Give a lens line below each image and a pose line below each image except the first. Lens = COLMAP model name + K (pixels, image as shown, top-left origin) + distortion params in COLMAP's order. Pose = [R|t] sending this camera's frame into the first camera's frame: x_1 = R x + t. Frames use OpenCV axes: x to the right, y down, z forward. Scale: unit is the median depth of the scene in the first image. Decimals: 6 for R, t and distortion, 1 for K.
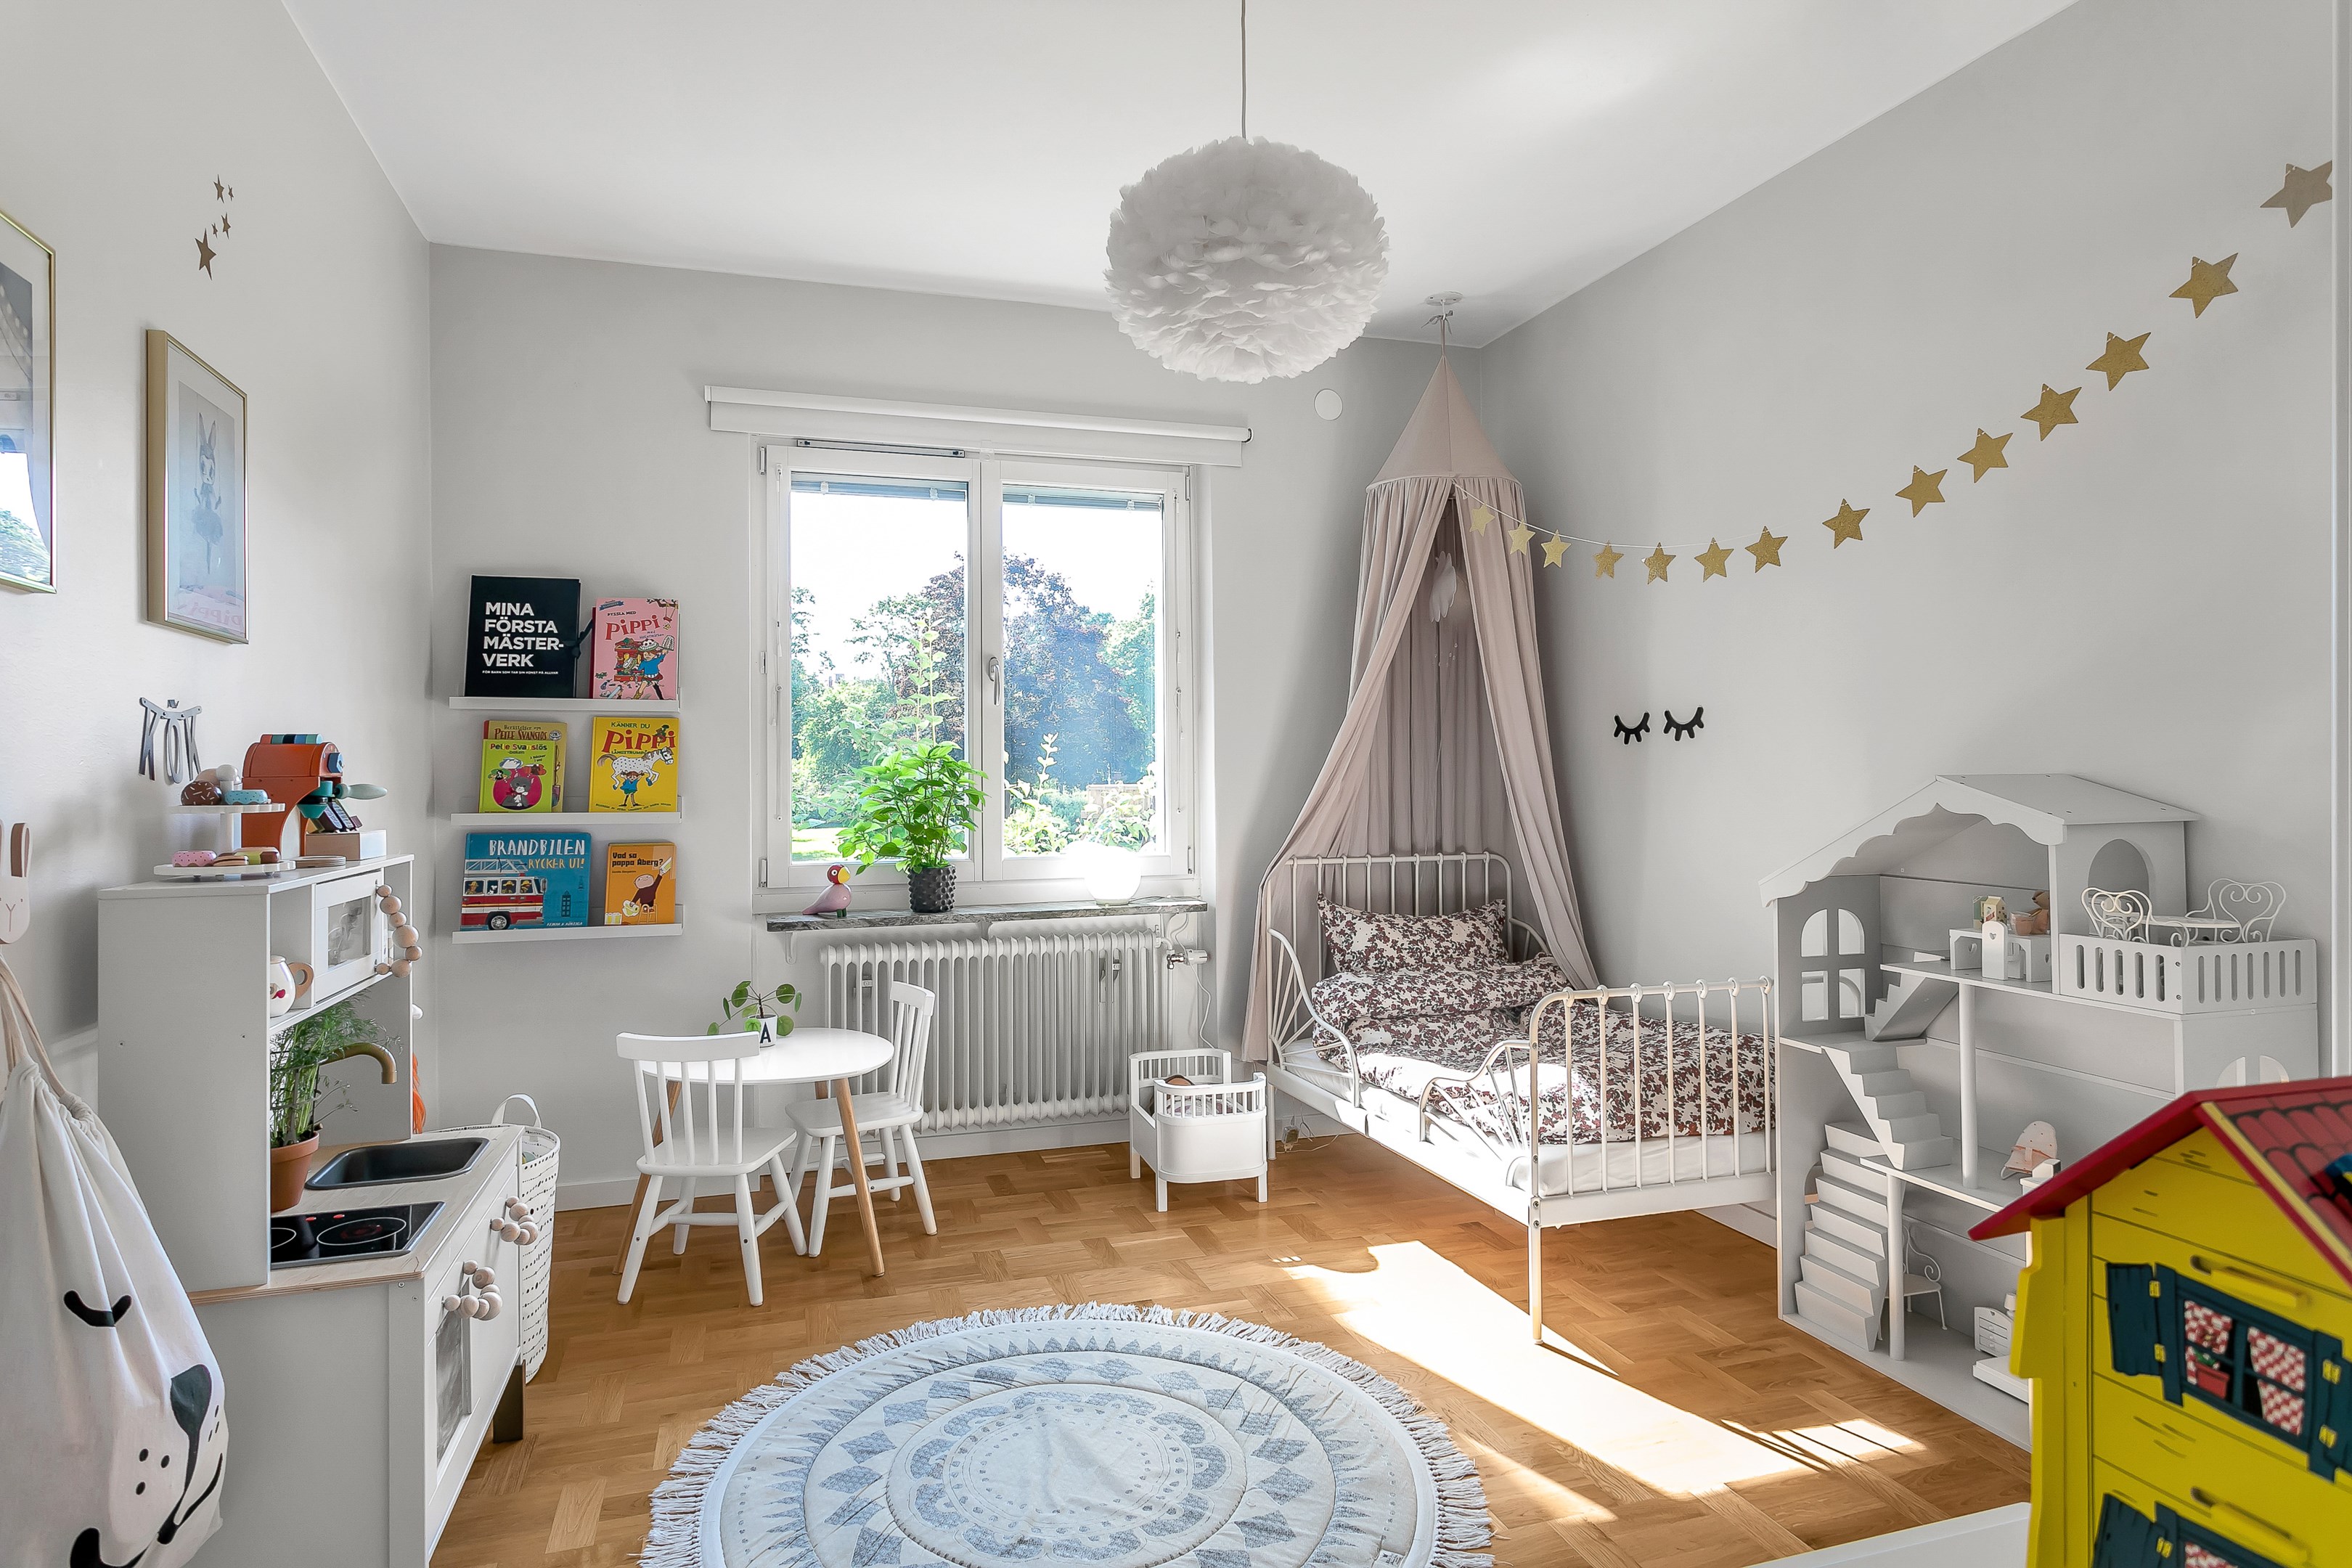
lens RADIAL K [[1307.2, 0, 1164.5], [0, 1307.2, 754.2], [0, 0, 1]] dist [0.004888, 0.003589]
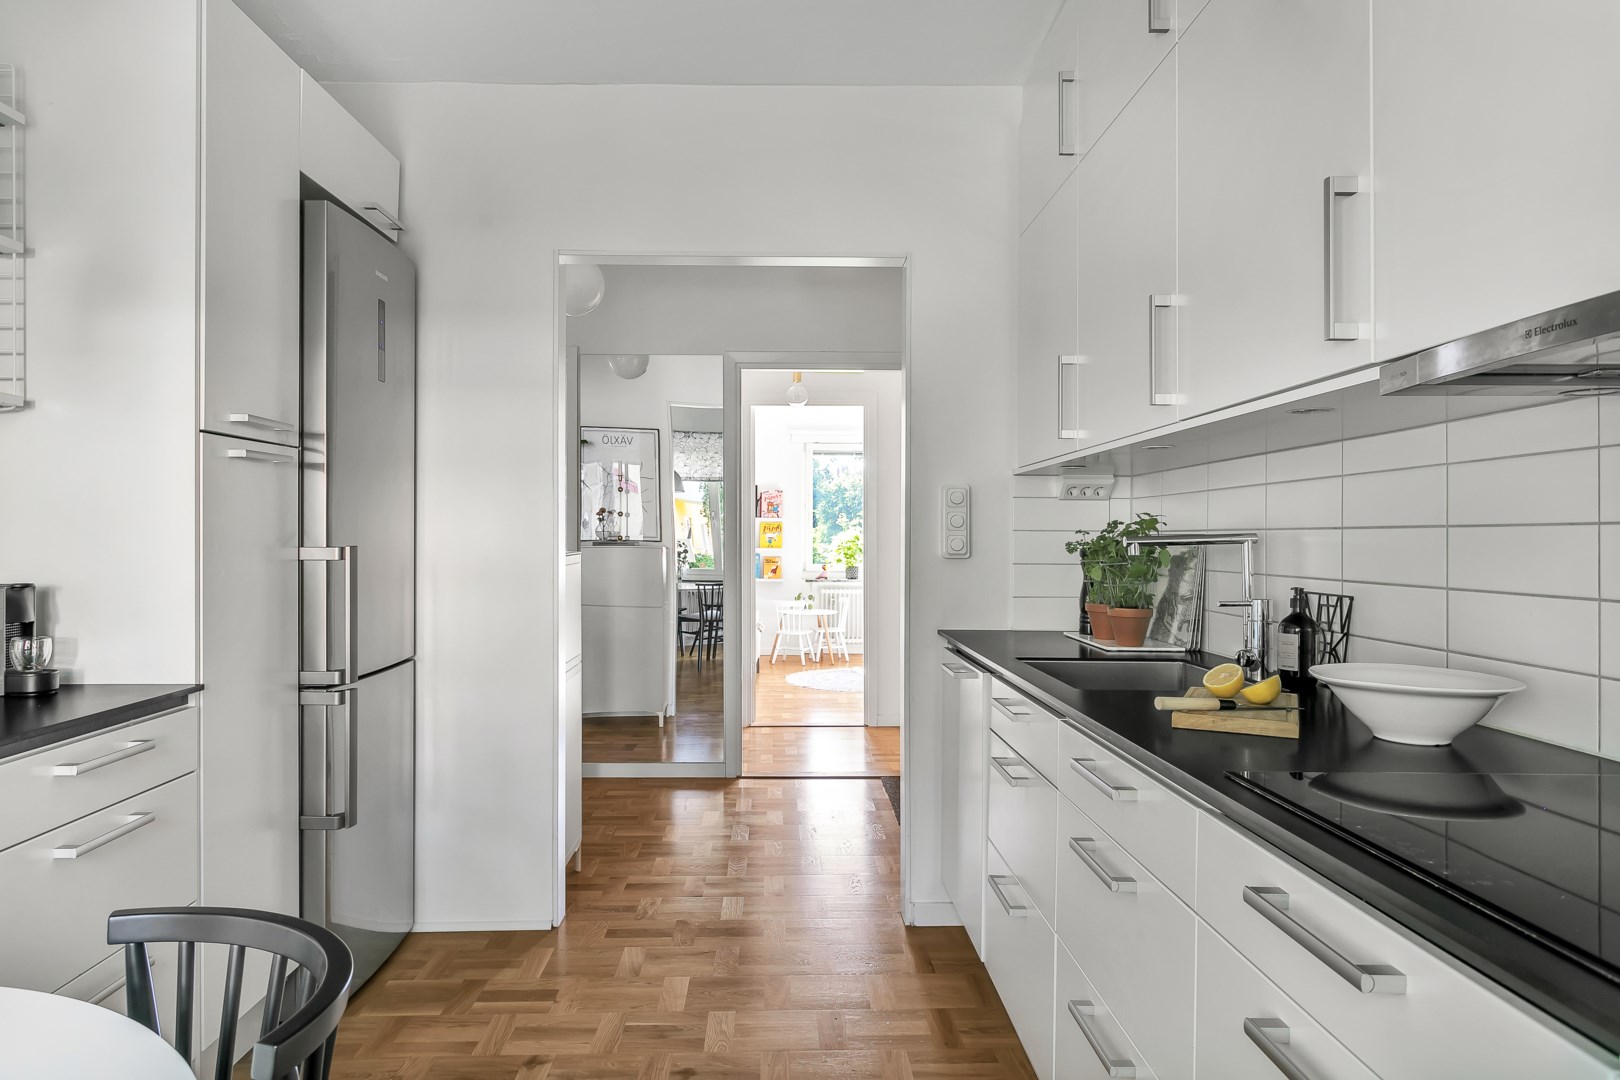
lens RADIAL K [[1013.4, 0, 805.8], [0, 1013.4, 536.5], [0, 0, 1]] dist [0.000148, -0.000157]
pose [[0.960261, 0.009192, -0.278951, 0.509535], [-0.005386, 0.999882, 0.014408, -0.032297], [0.279050, -0.012333, 0.960197, -1.803374]]
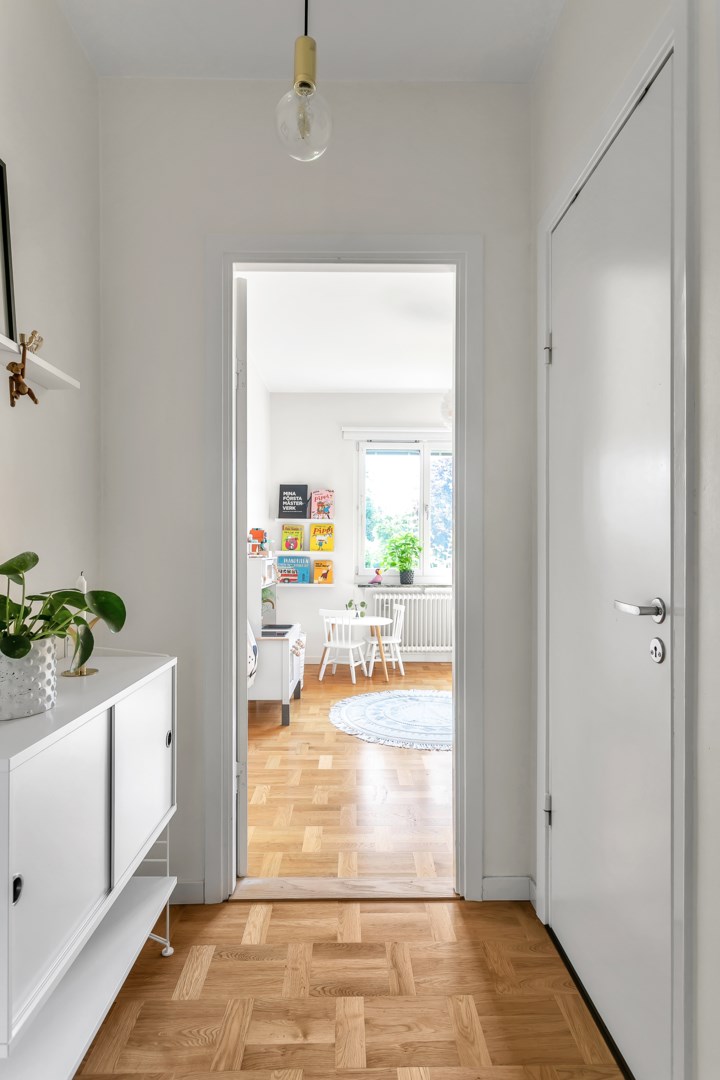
lens RADIAL K [[600.3, 0, 368.4], [0, 600.3, 546.1], [0, 0, 1]] dist [0.004888, 0.003589]
pose [[0.960762, 0.010648, -0.277171, 0.164406], [-0.007968, 0.999910, 0.010793, 0.012761], [0.277261, -0.008161, 0.960760, -0.524842]]
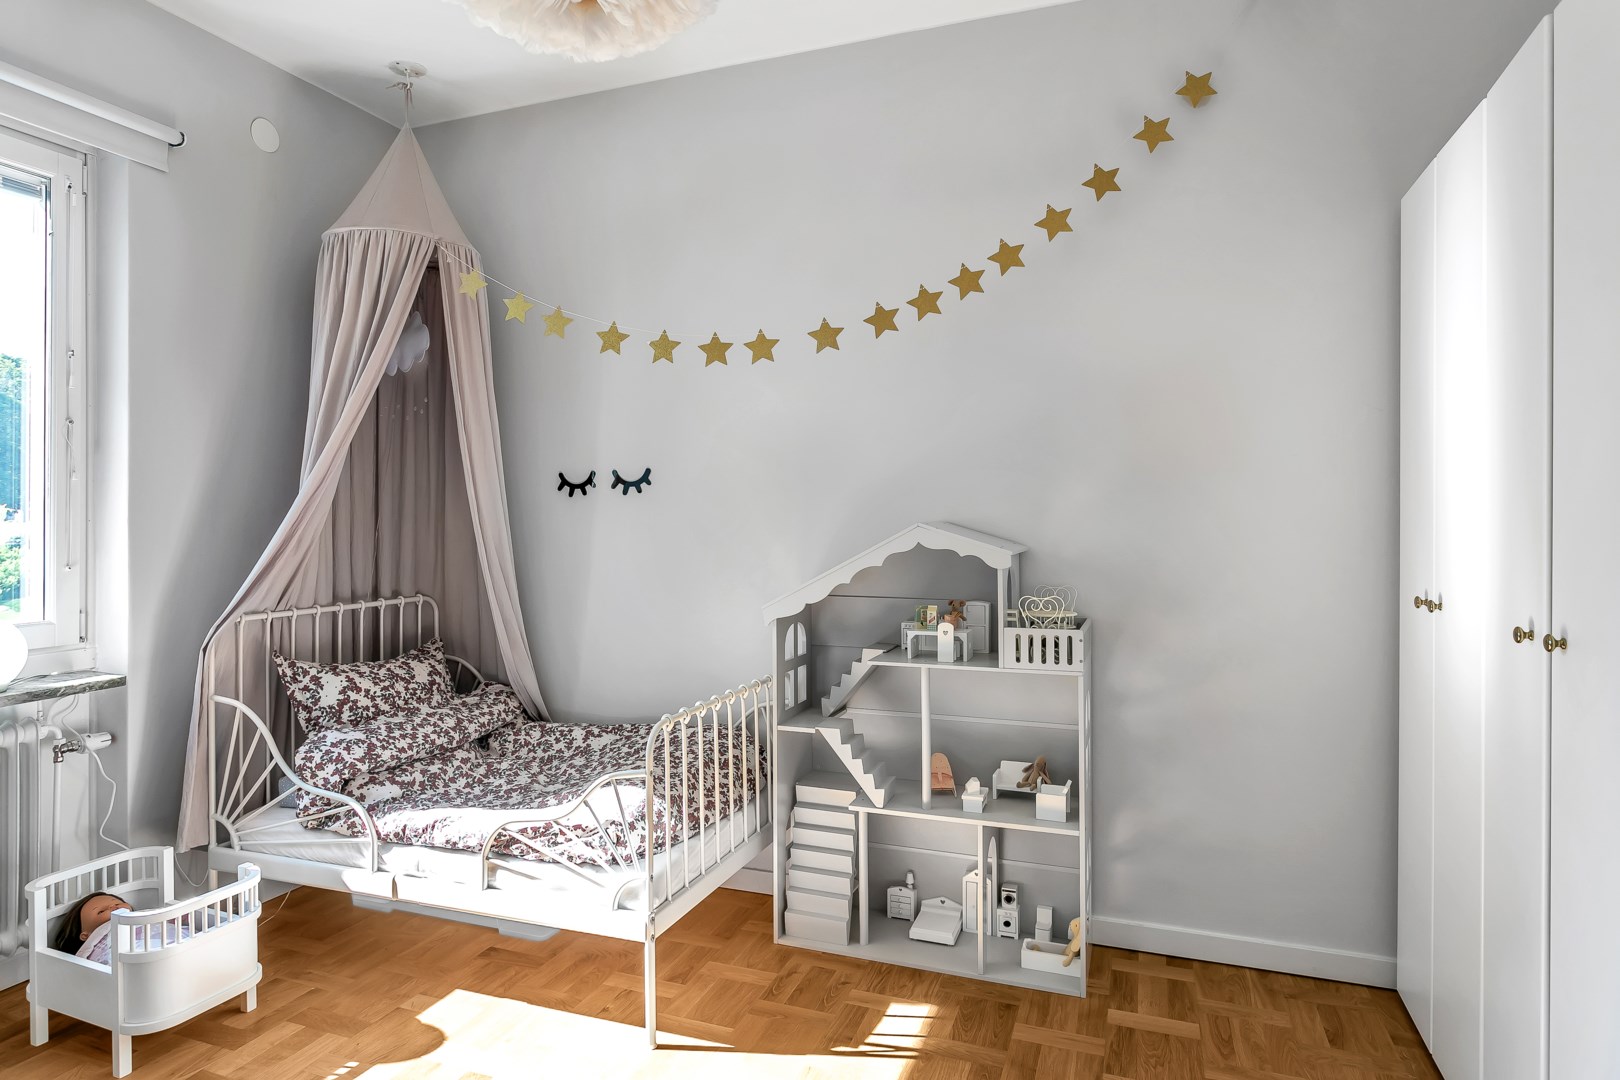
lens RADIAL K [[925.4, 0, 806.3], [0, 925.4, 503.8], [0, 0, 1]] dist [-0.008764, 0.000551]
pose [[0.619431, 0.015373, 0.784900, -0.166589], [-0.011088, 0.999880, -0.010833, 0.004999], [-0.784972, -0.001993, 0.619528, 0.295742]]
